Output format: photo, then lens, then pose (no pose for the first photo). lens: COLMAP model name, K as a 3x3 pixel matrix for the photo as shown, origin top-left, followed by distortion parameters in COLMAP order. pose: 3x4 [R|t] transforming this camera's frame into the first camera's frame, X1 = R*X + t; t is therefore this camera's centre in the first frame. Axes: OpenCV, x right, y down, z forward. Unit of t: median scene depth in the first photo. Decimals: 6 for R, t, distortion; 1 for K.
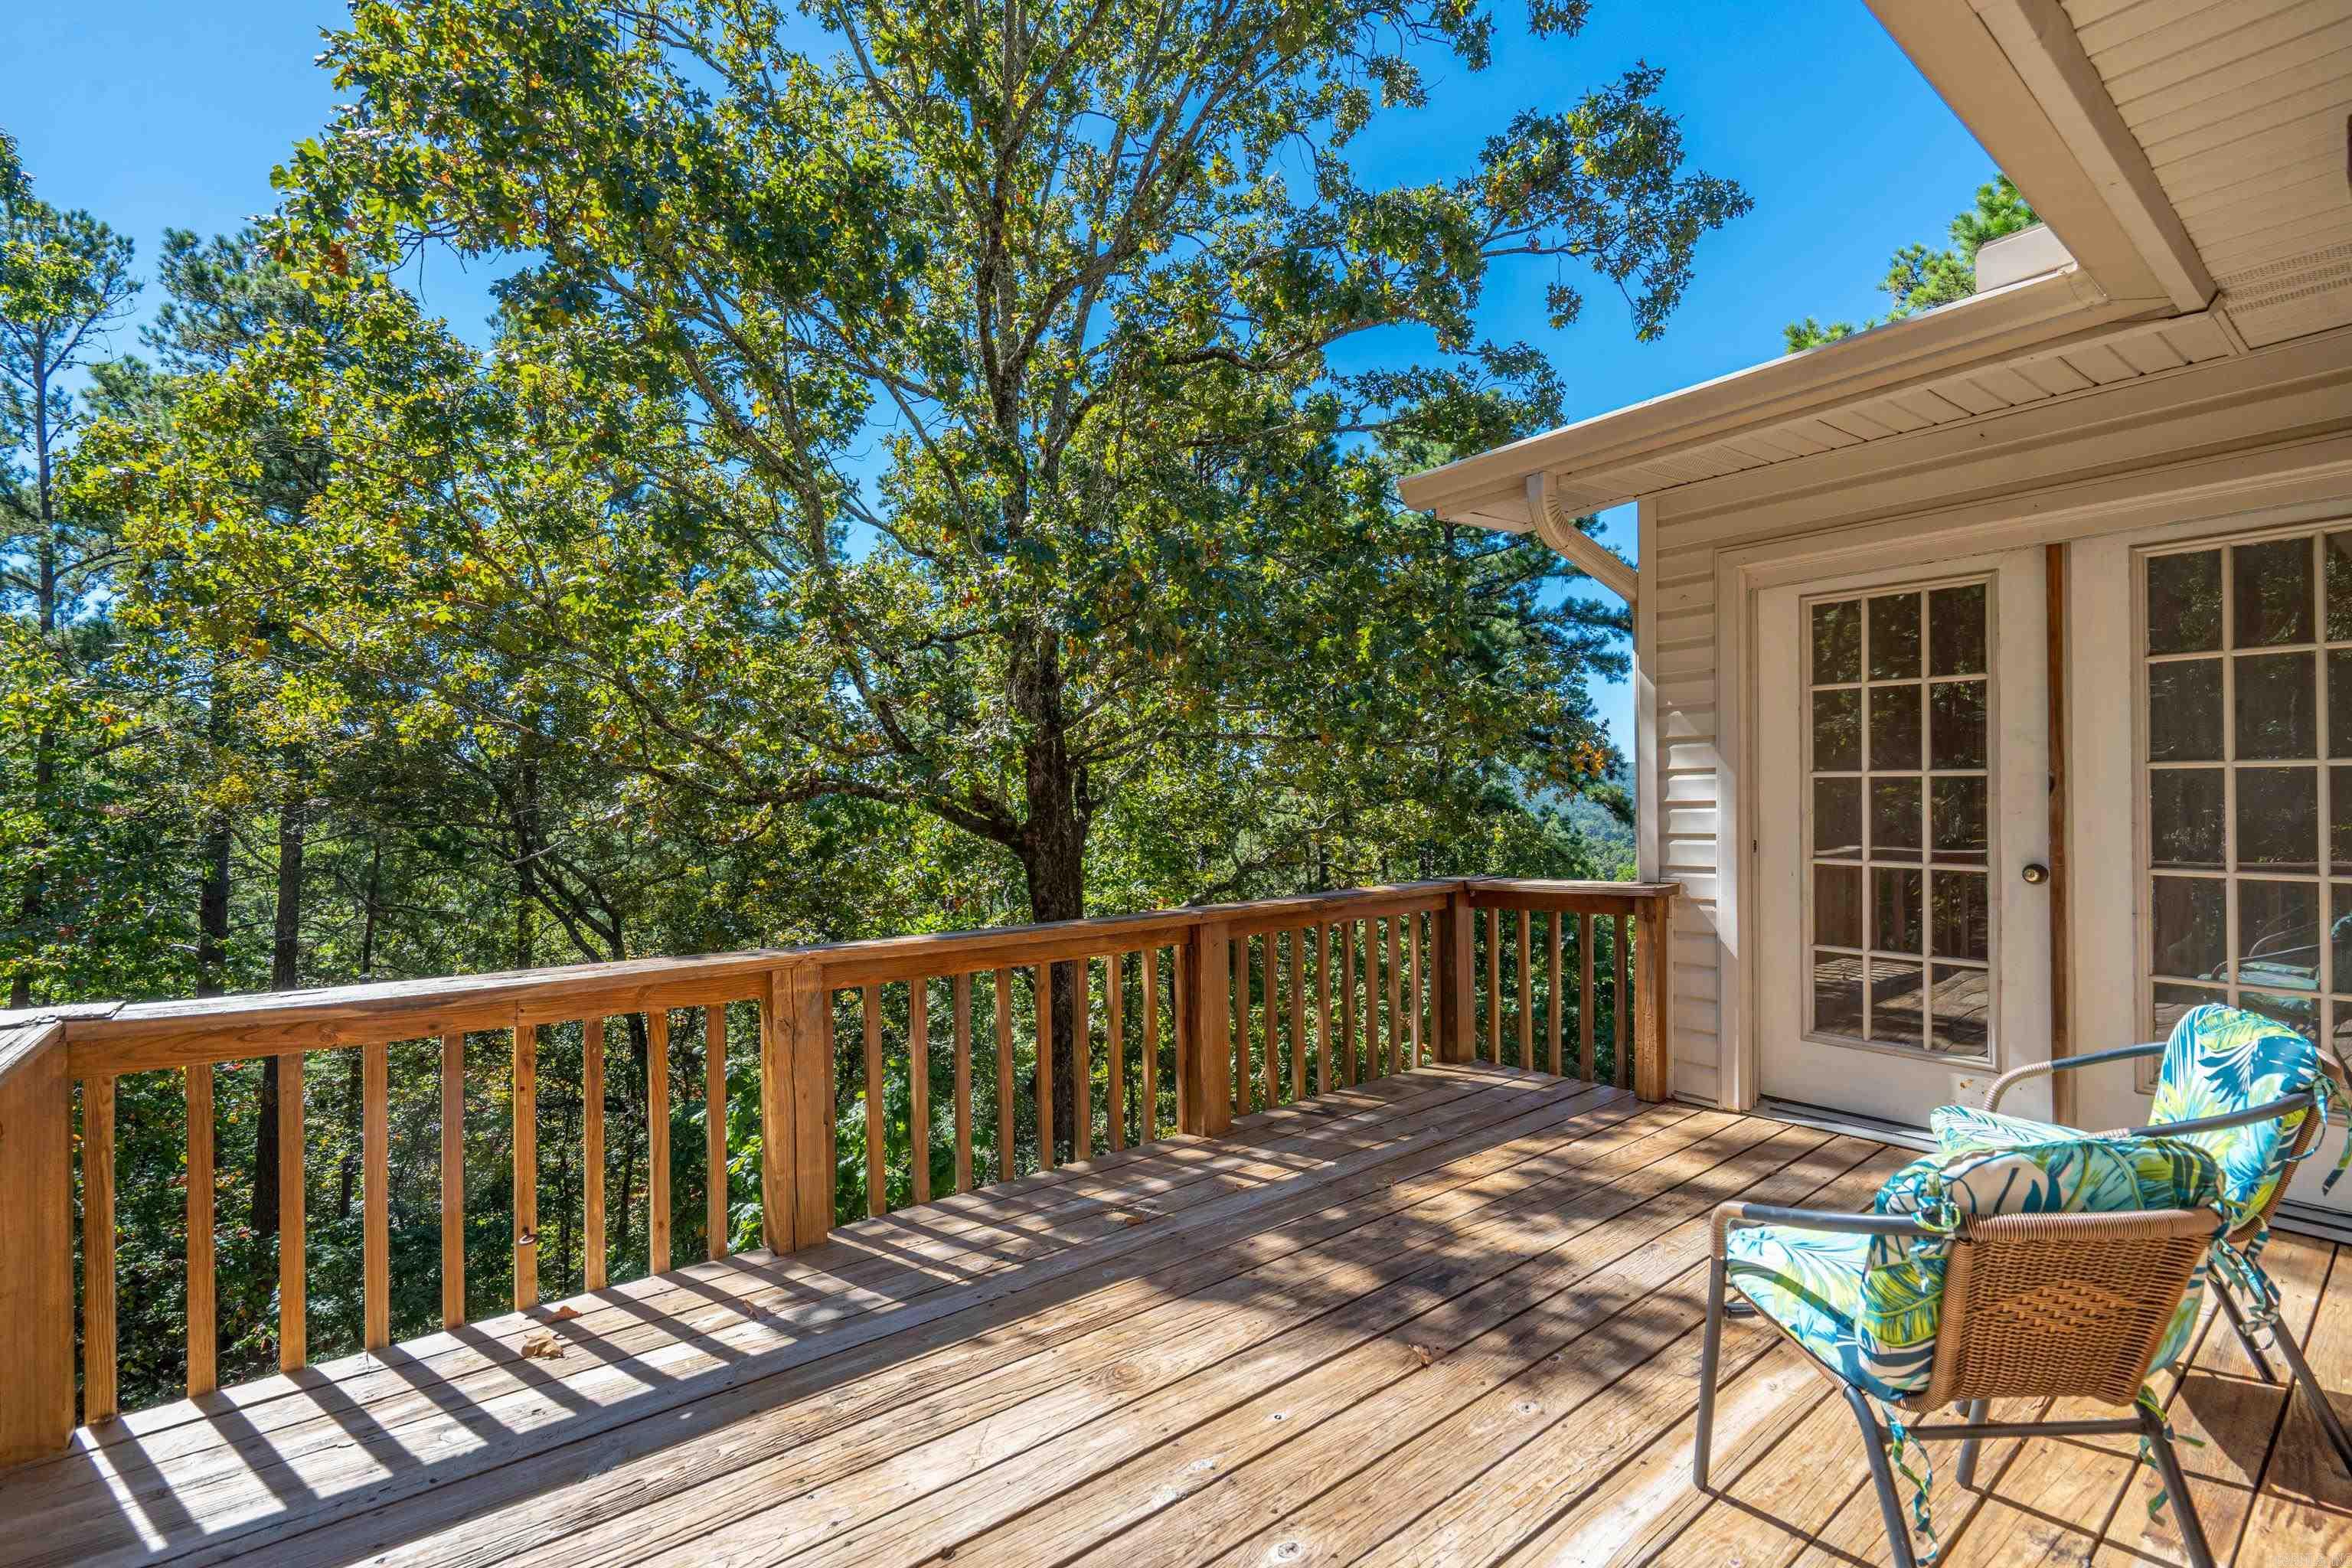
lens RADIAL K [[1069.3, 0, 1169.8], [0, 1069.3, 783.5], [0, 0, 1]] dist [-0.000671, -0.000305]
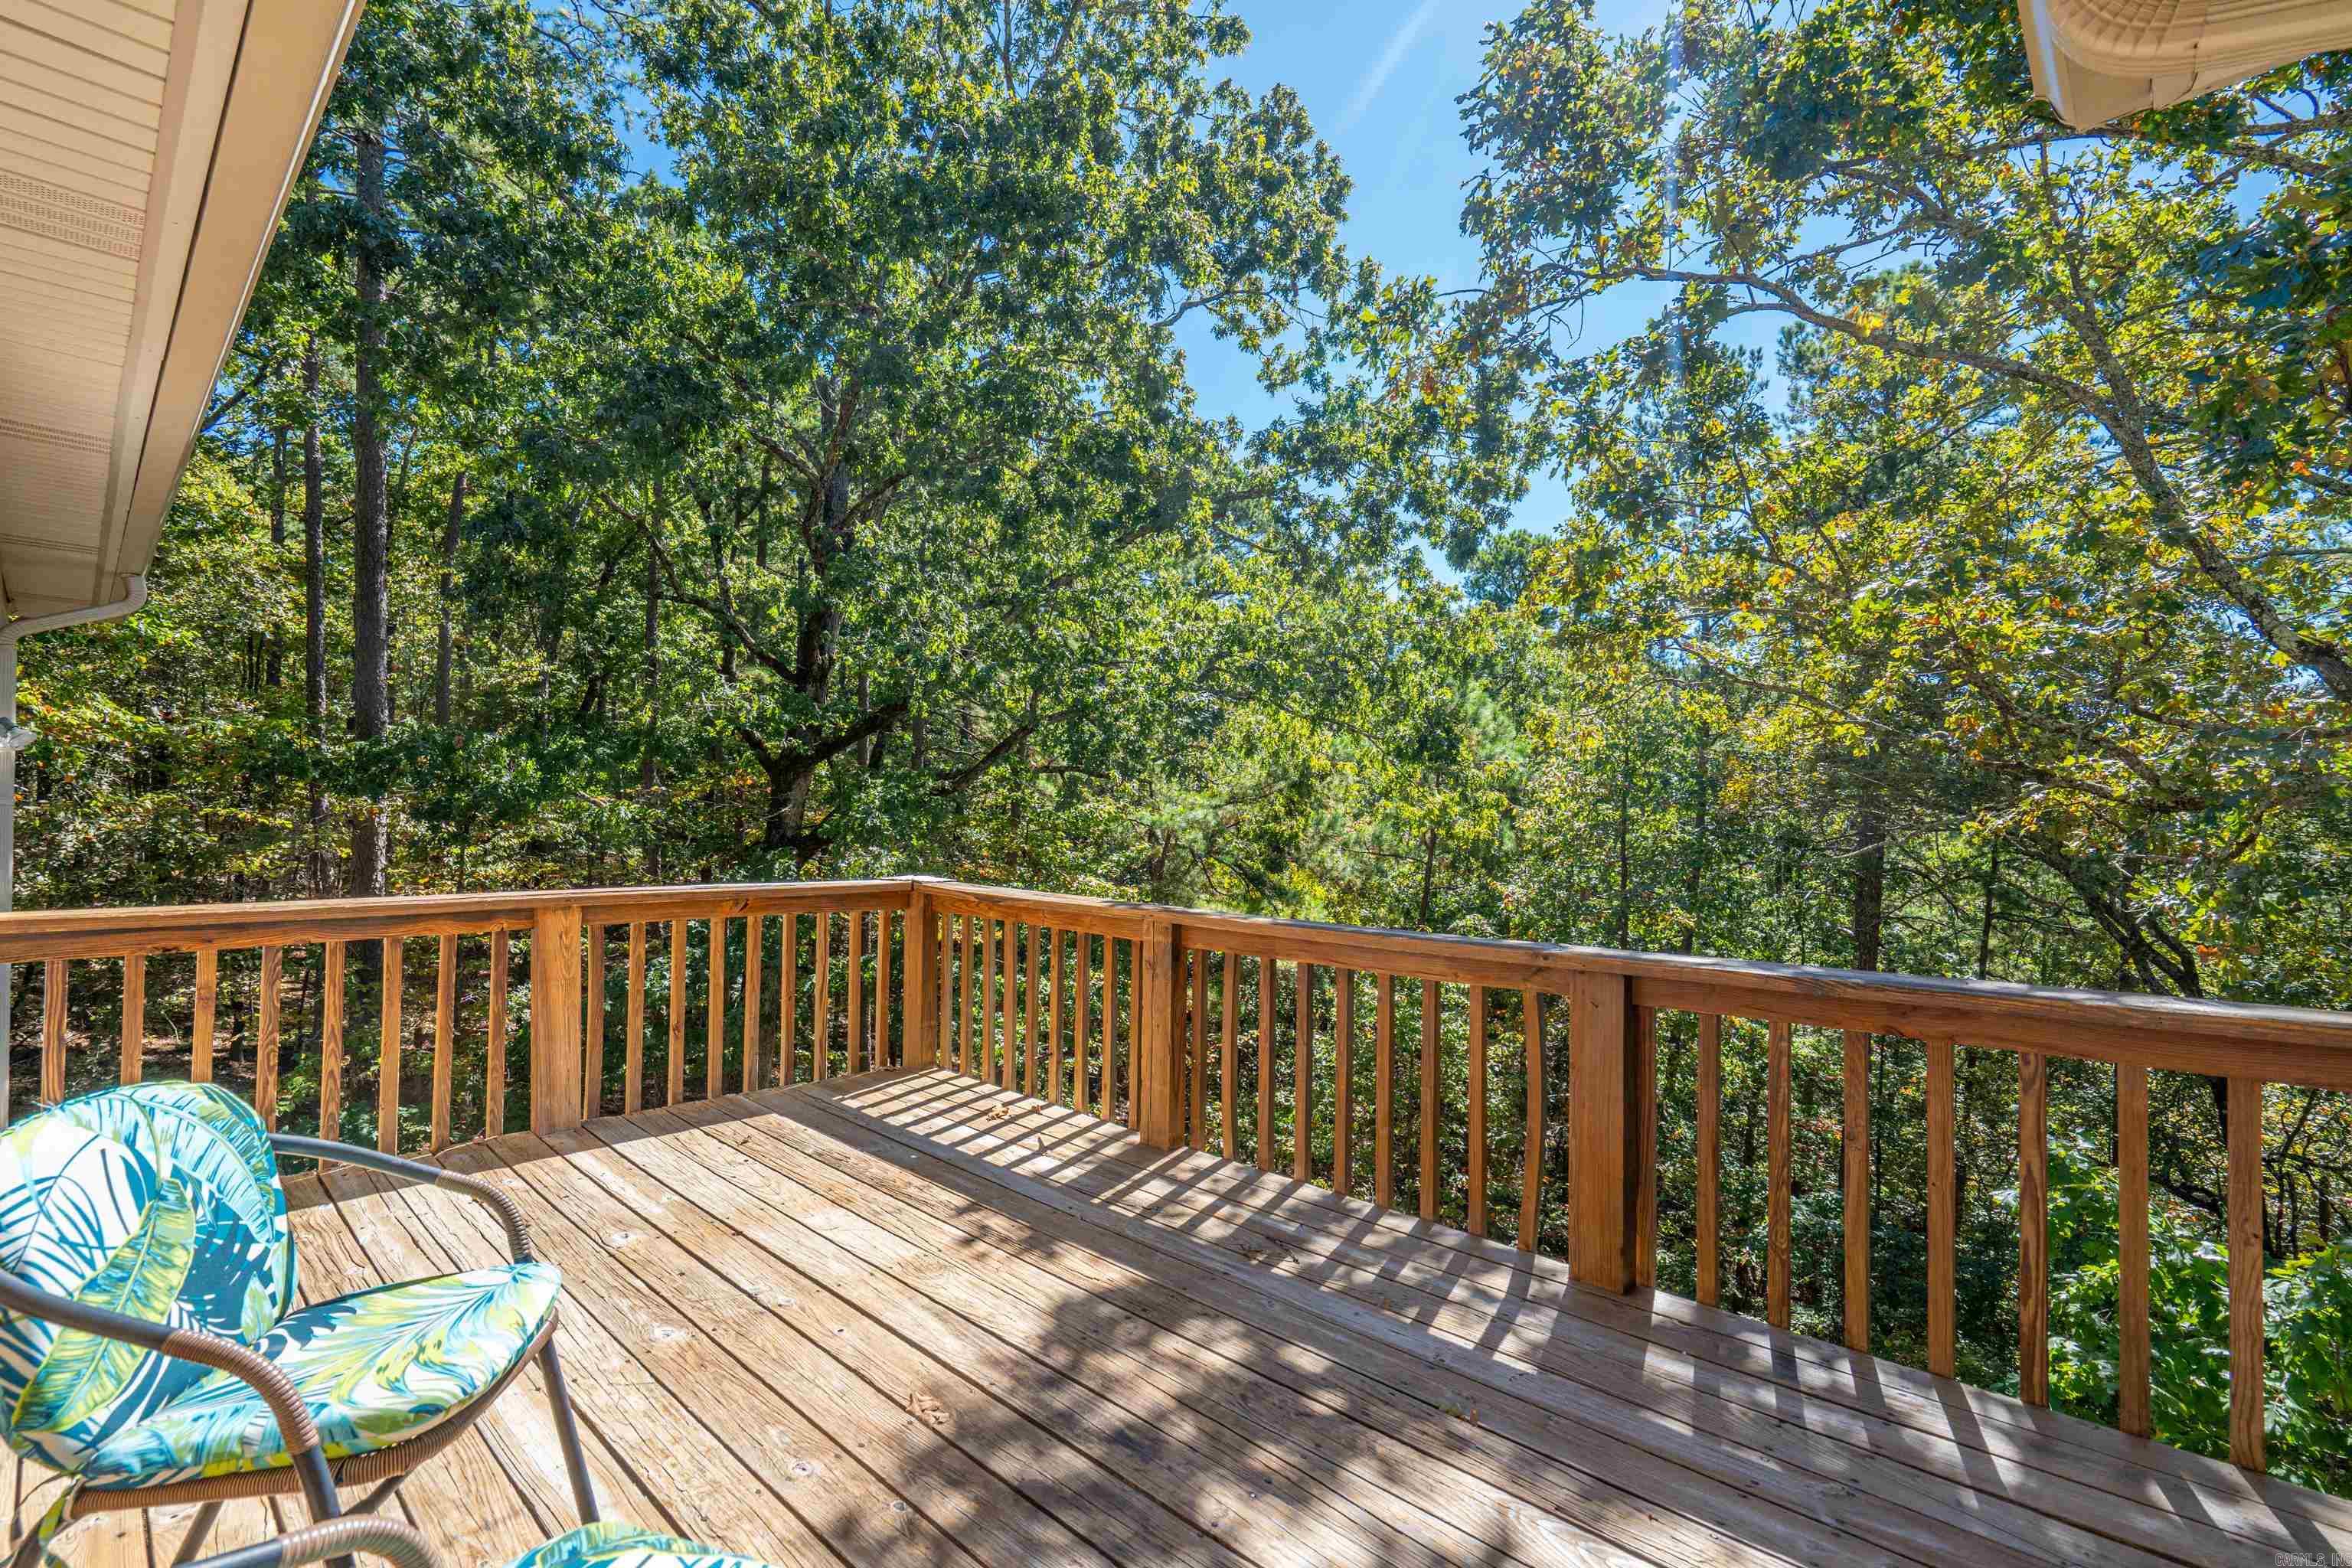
lens RADIAL K [[1069.3, 0, 1169.8], [0, 1069.3, 783.5], [0, 0, 1]] dist [-0.000671, -0.000305]
pose [[0.128665, -0.003423, -0.991682, 1.175208], [-0.001985, 0.999991, -0.003709, 0.014866], [0.991686, 0.002446, 0.128657, 1.106620]]
